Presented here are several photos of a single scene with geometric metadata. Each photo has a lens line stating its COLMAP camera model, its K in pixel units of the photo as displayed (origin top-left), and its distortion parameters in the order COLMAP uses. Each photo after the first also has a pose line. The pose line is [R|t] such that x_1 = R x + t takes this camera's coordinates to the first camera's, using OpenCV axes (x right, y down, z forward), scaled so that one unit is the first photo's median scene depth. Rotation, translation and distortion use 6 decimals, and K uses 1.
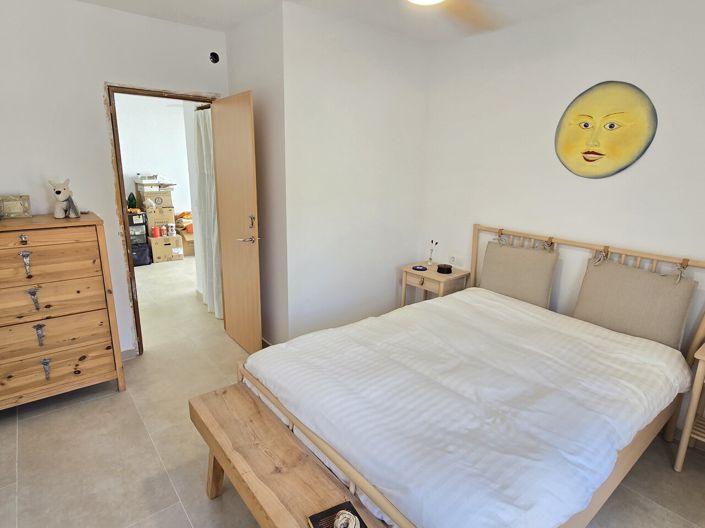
lens RADIAL K [[401.8, 0, 352.9], [0, 401.8, 265.8], [0, 0, 1]] dist [-0.001439, -0.003053]
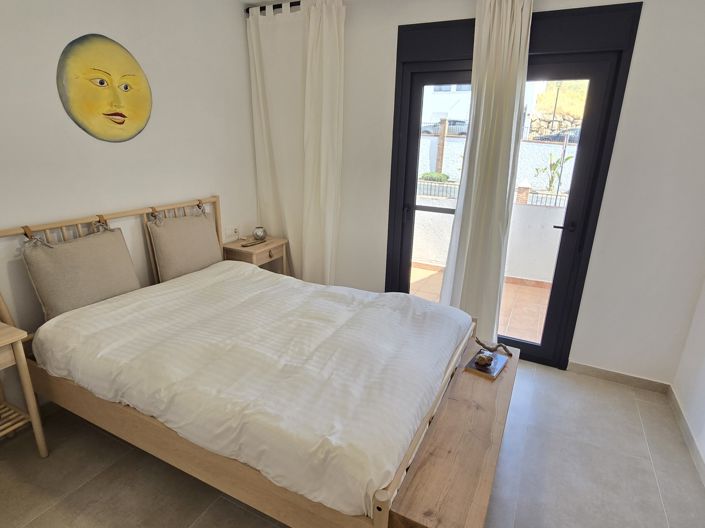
lens RADIAL K [[401.8, 0, 352.9], [0, 401.8, 265.8], [0, 0, 1]] dist [-0.001439, -0.003053]
pose [[-0.412559, -0.310823, 0.856262, -0.553601], [0.196137, 0.887627, 0.416711, -0.255617], [-0.889565, 0.339862, -0.305234, 0.935234]]
